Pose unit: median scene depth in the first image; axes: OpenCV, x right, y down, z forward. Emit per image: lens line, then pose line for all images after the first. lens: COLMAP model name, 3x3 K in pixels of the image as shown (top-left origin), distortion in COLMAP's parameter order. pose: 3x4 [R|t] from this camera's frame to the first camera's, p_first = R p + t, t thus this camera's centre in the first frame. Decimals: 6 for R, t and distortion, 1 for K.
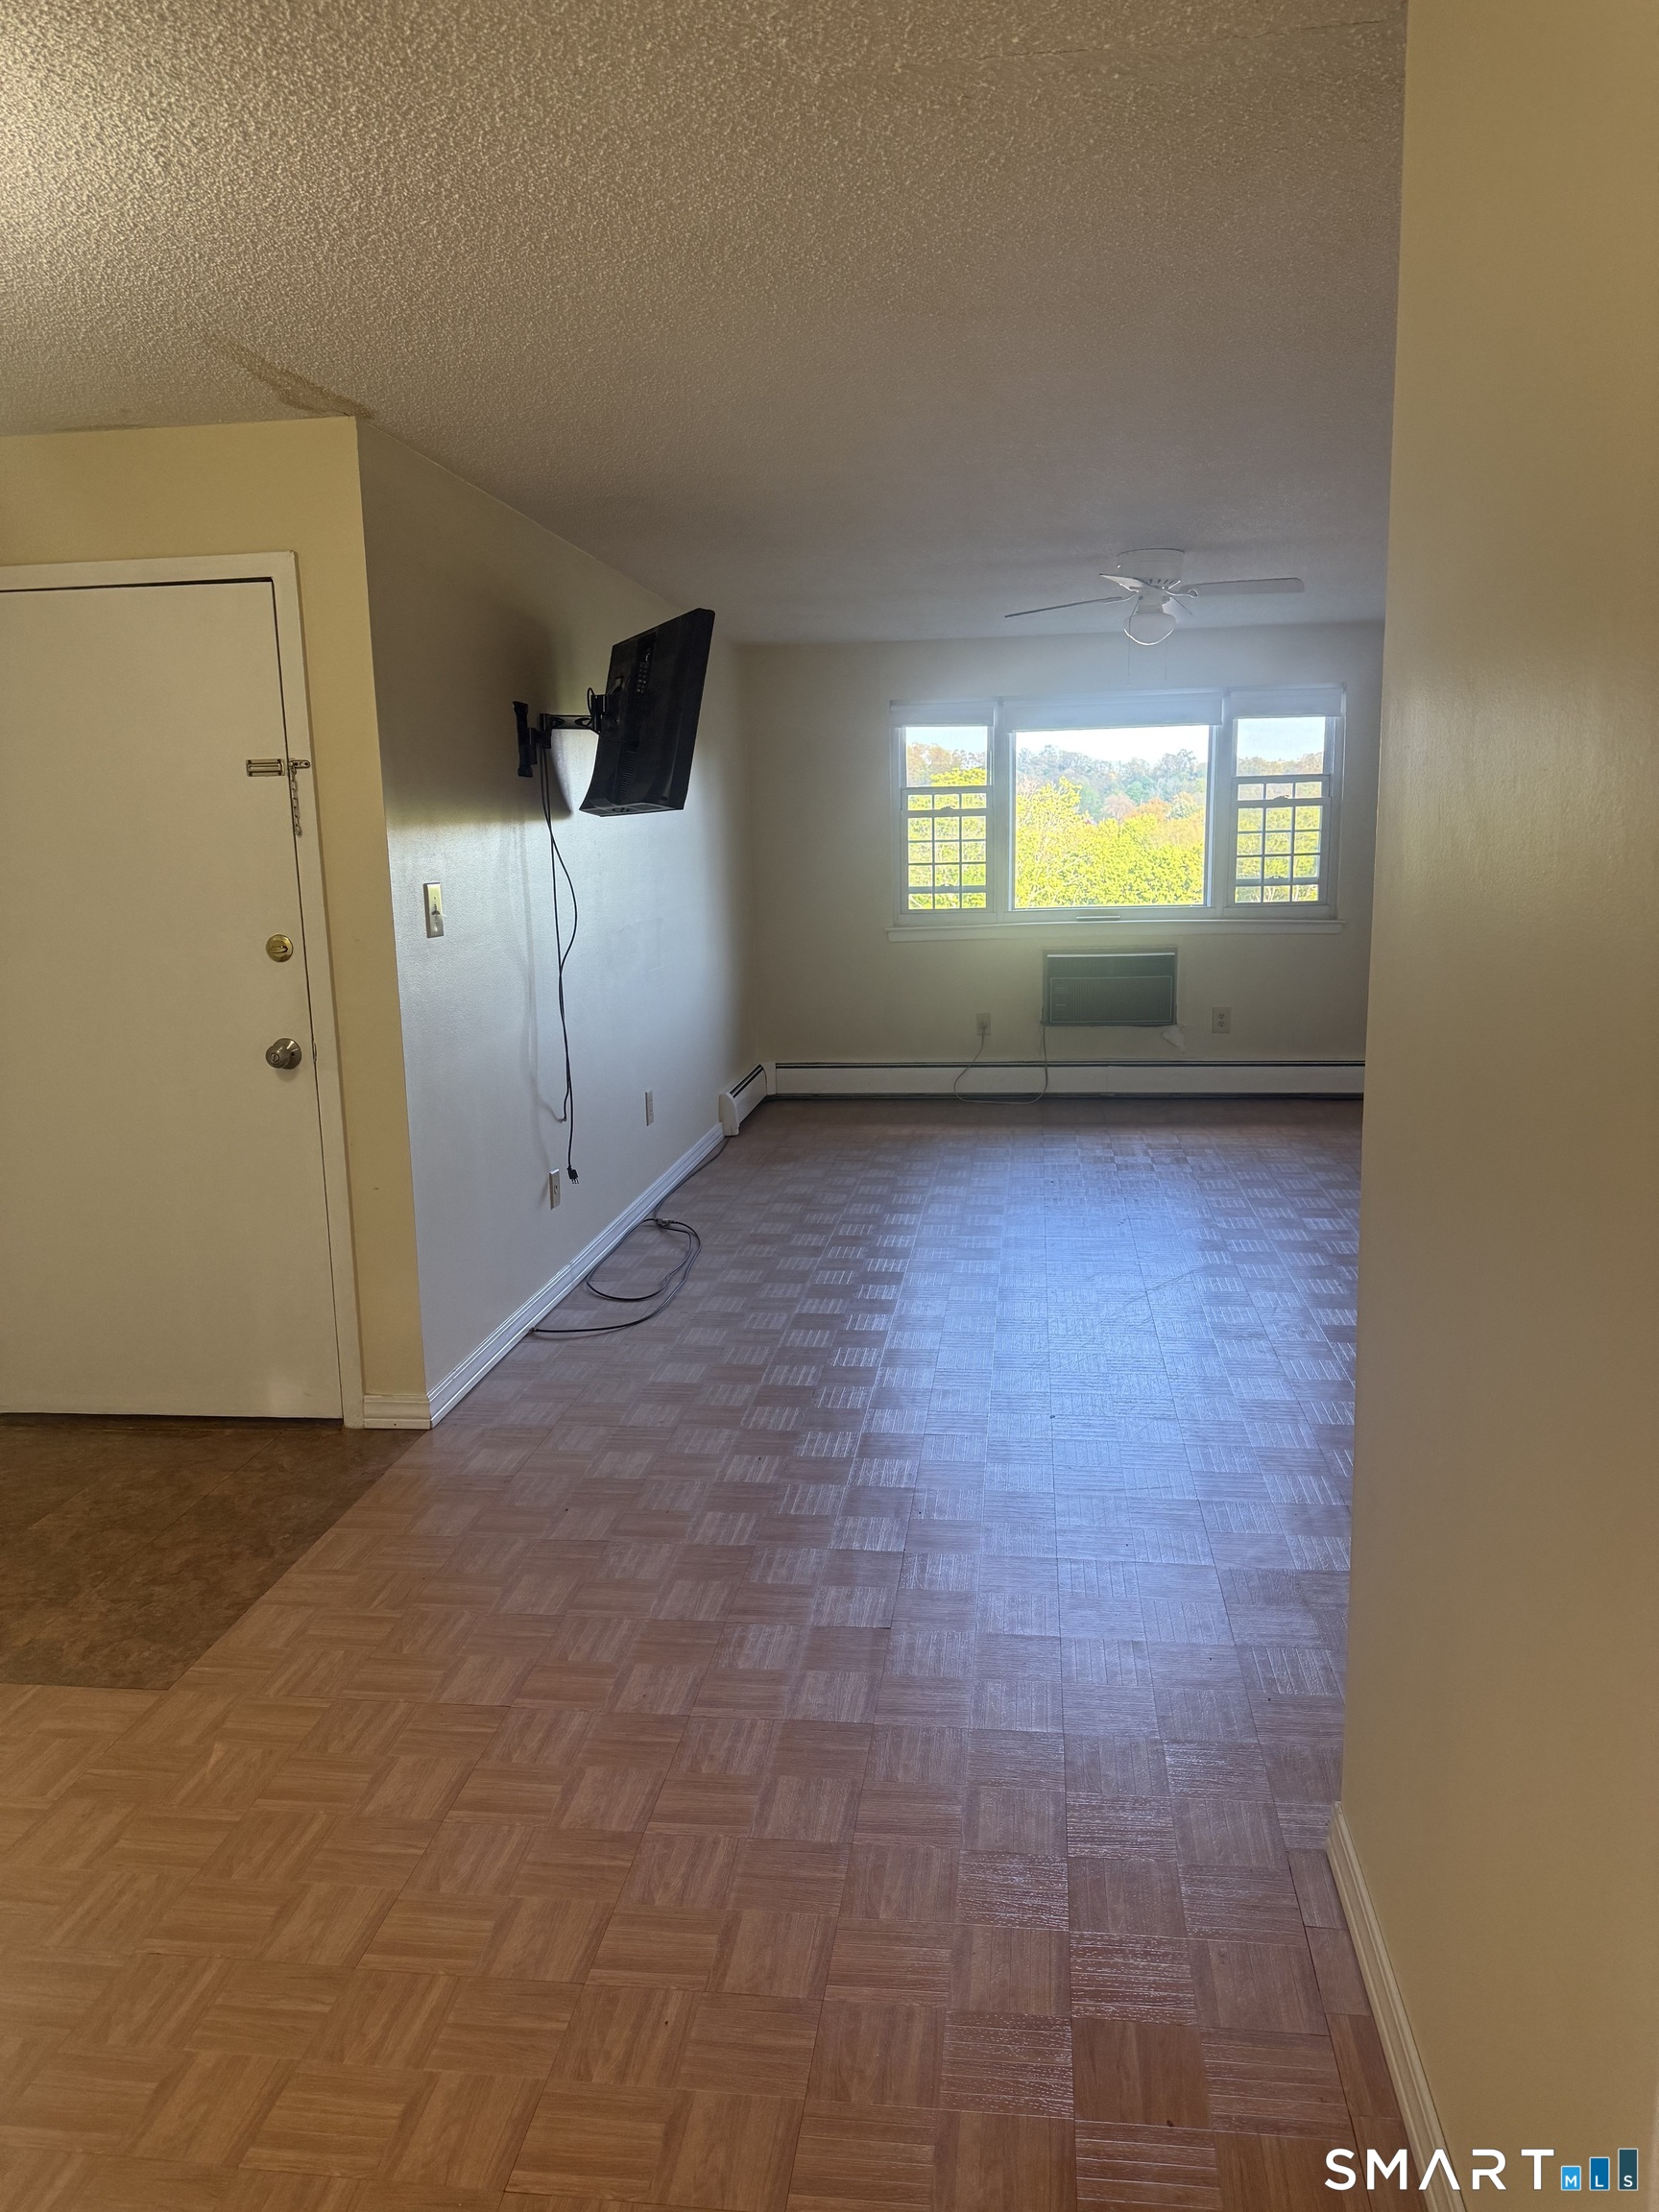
lens RADIAL K [[1542.0, 0, 832.4], [0, 1542.0, 1093.9], [0, 0, 1]] dist [0.141588, -0.254810]
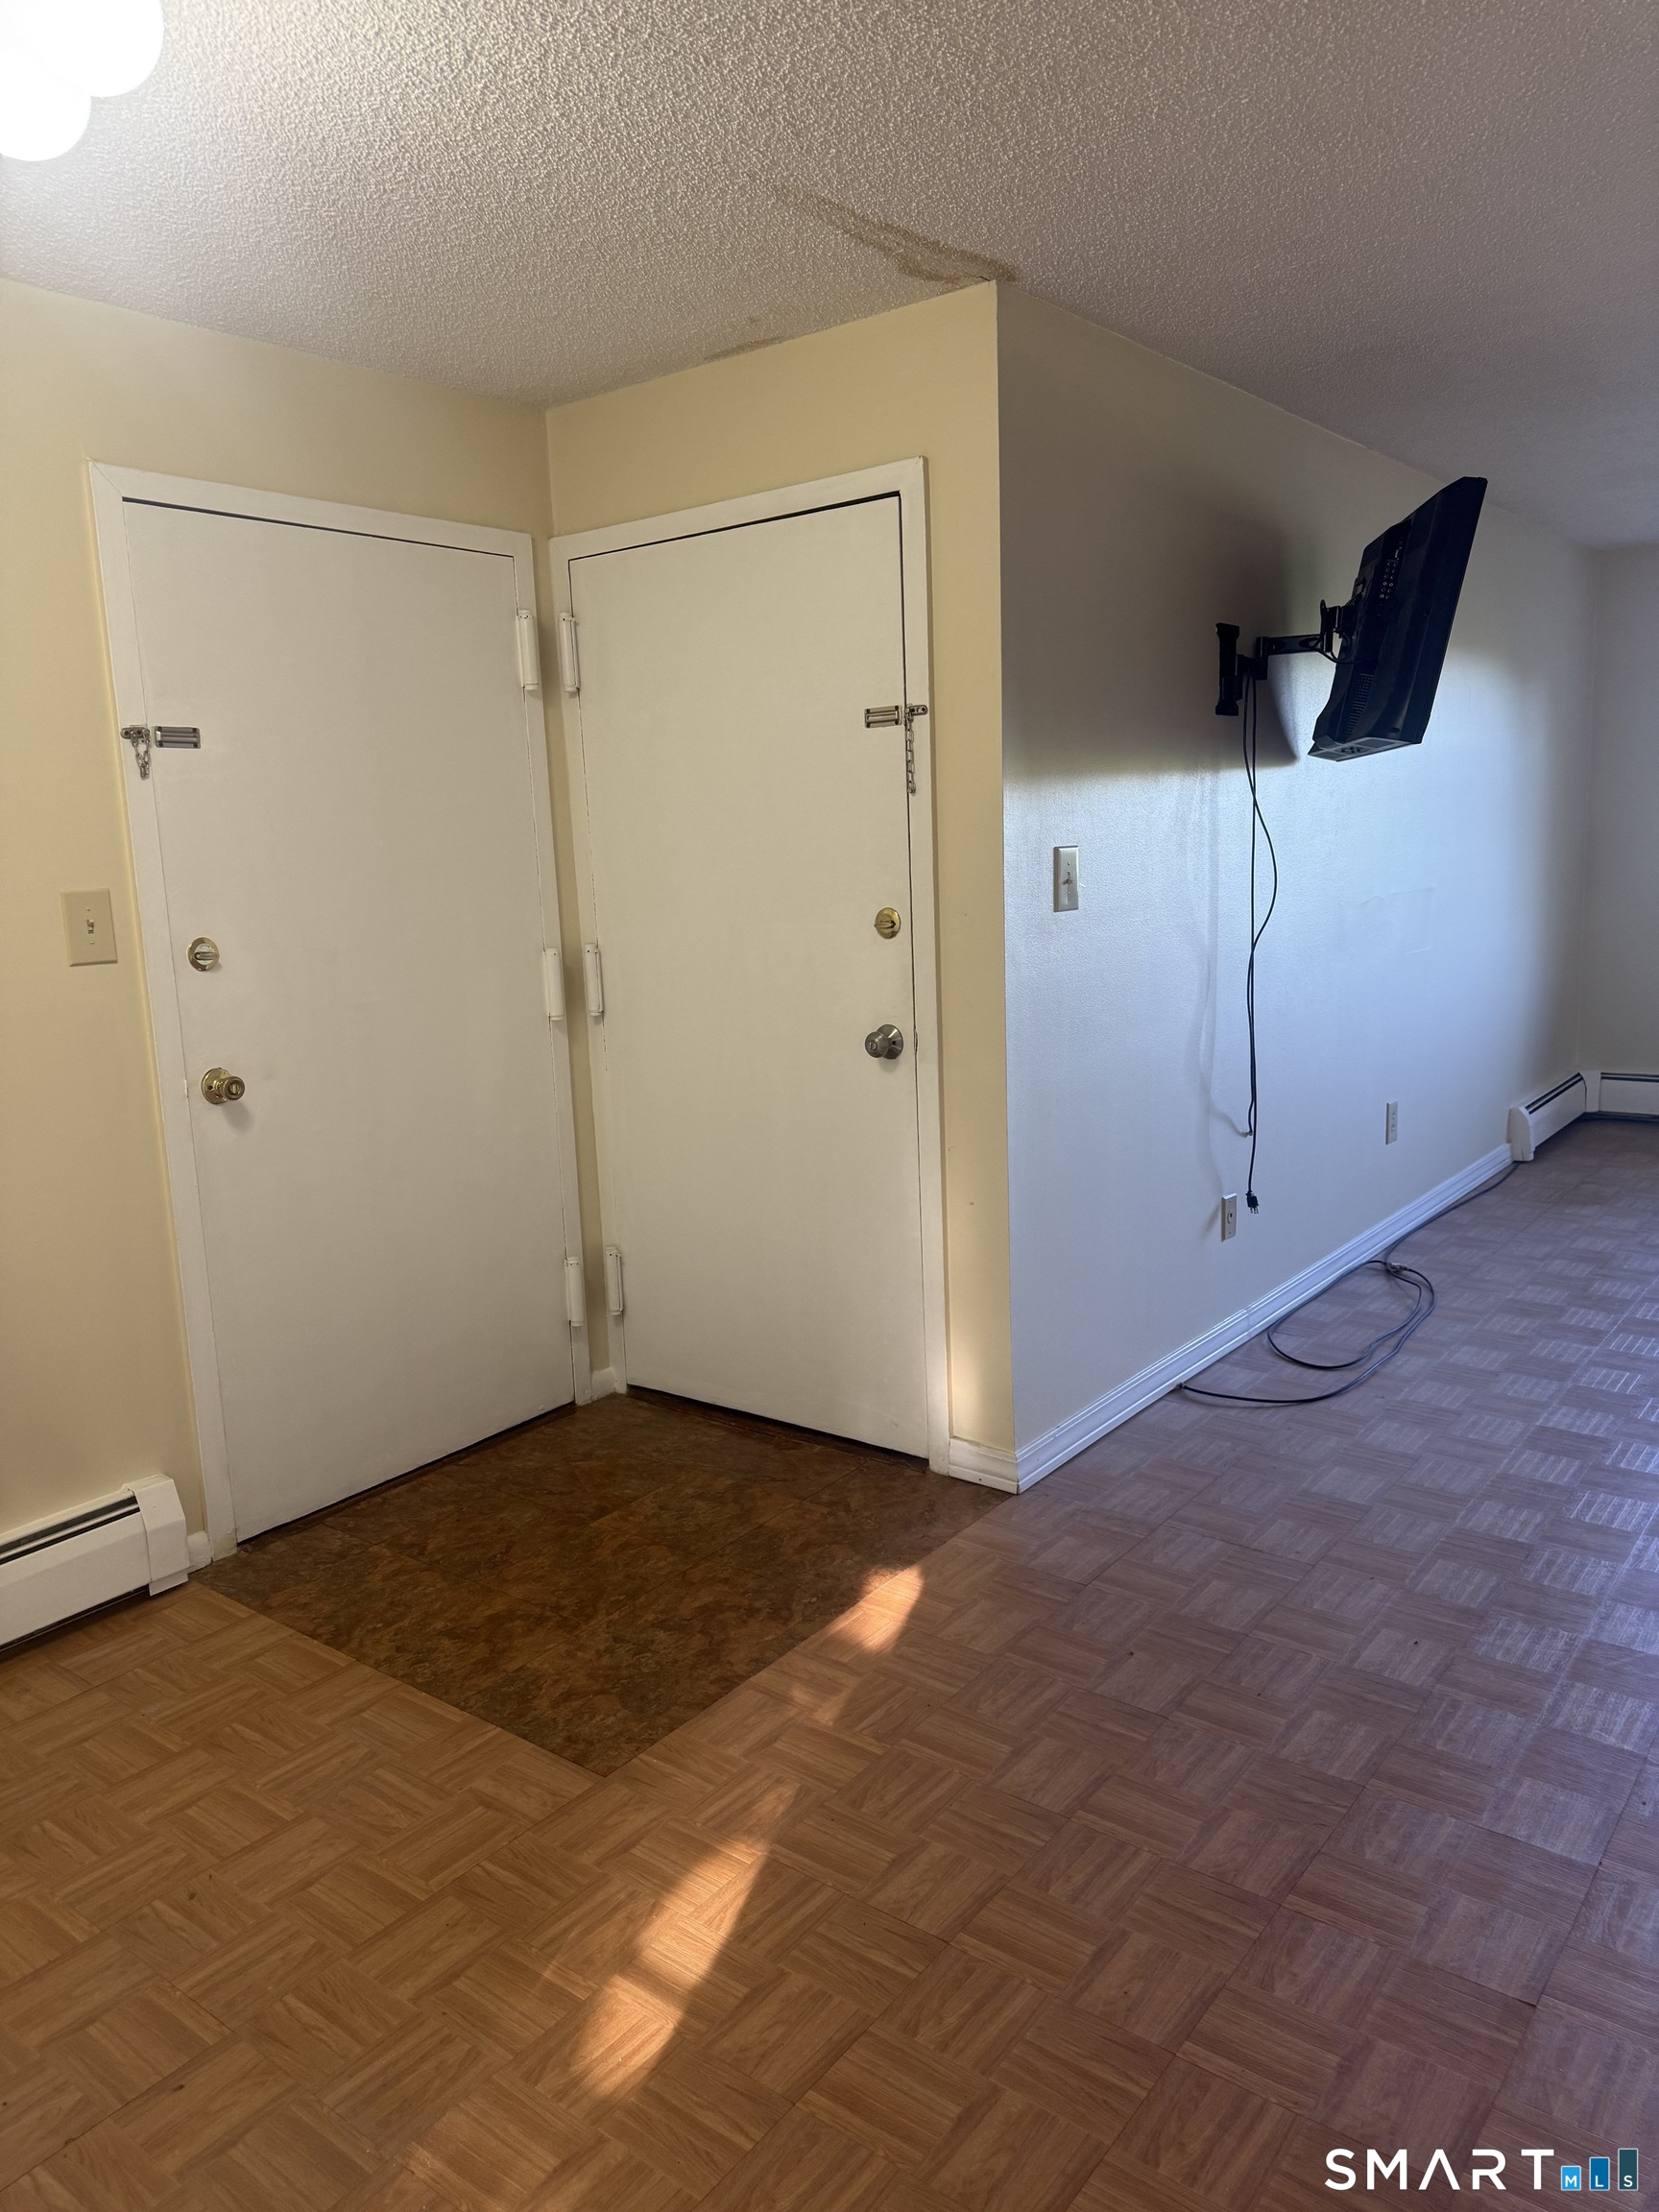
lens RADIAL K [[1542.0, 0, 832.4], [0, 1542.0, 1093.9], [0, 0, 1]] dist [0.141588, -0.254810]
pose [[0.859662, 0.075015, -0.505326, 0.056574], [-0.065586, 0.997181, 0.036454, -0.021962], [0.506636, 0.001804, 0.862158, 0.190999]]
